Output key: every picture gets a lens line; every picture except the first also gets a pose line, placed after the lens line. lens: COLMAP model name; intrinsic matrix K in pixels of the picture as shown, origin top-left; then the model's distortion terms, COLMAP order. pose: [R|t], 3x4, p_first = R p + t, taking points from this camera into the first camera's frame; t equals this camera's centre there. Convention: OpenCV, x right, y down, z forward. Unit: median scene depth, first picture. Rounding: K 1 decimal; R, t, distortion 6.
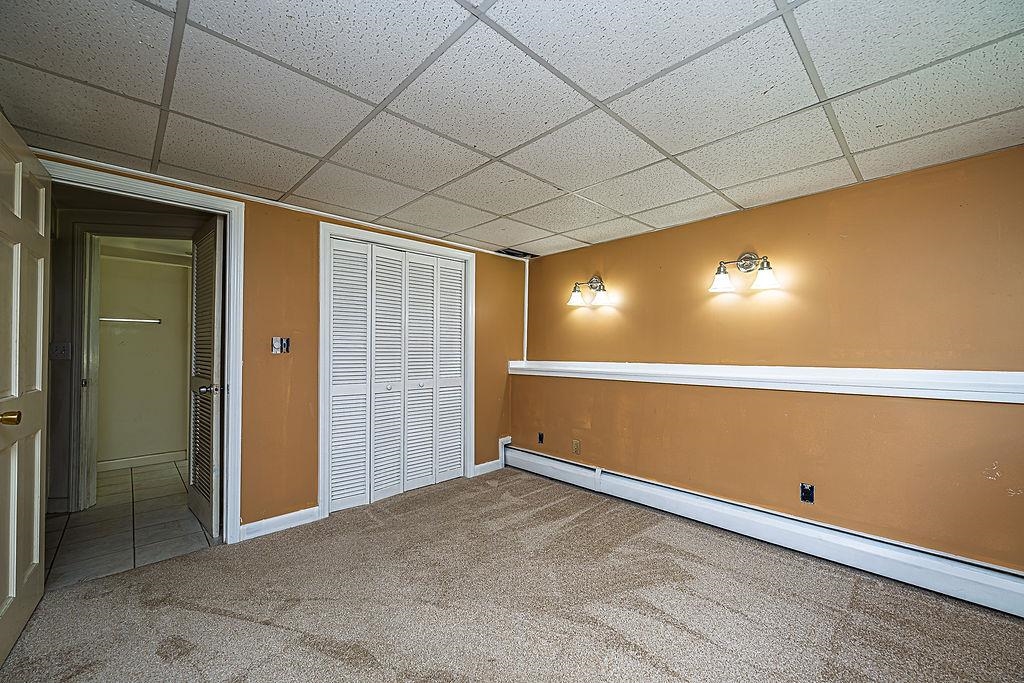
lens RADIAL K [[402.7, 0, 516.8], [0, 402.7, 345.5], [0, 0, 1]] dist [-0.003139, 0.000320]
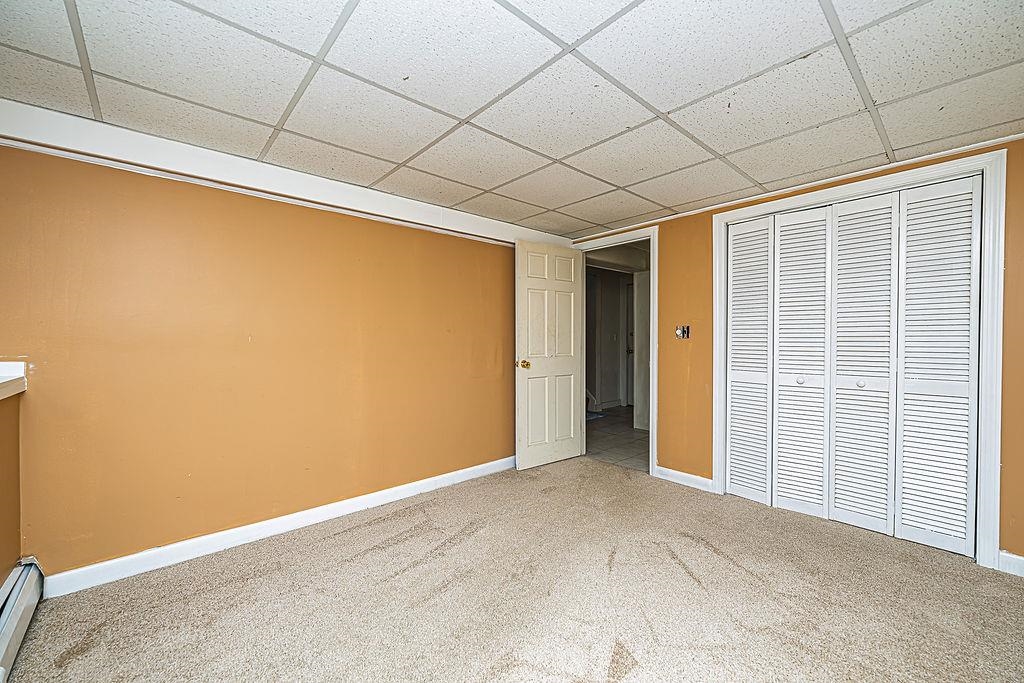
lens RADIAL K [[402.7, 0, 516.8], [0, 402.7, 345.5], [0, 0, 1]] dist [-0.003139, 0.000320]
pose [[-0.038206, 0.016861, -0.999128, 0.568621], [0.015386, 0.999749, 0.016283, 0.010528], [0.999151, -0.014750, -0.038456, 0.489259]]
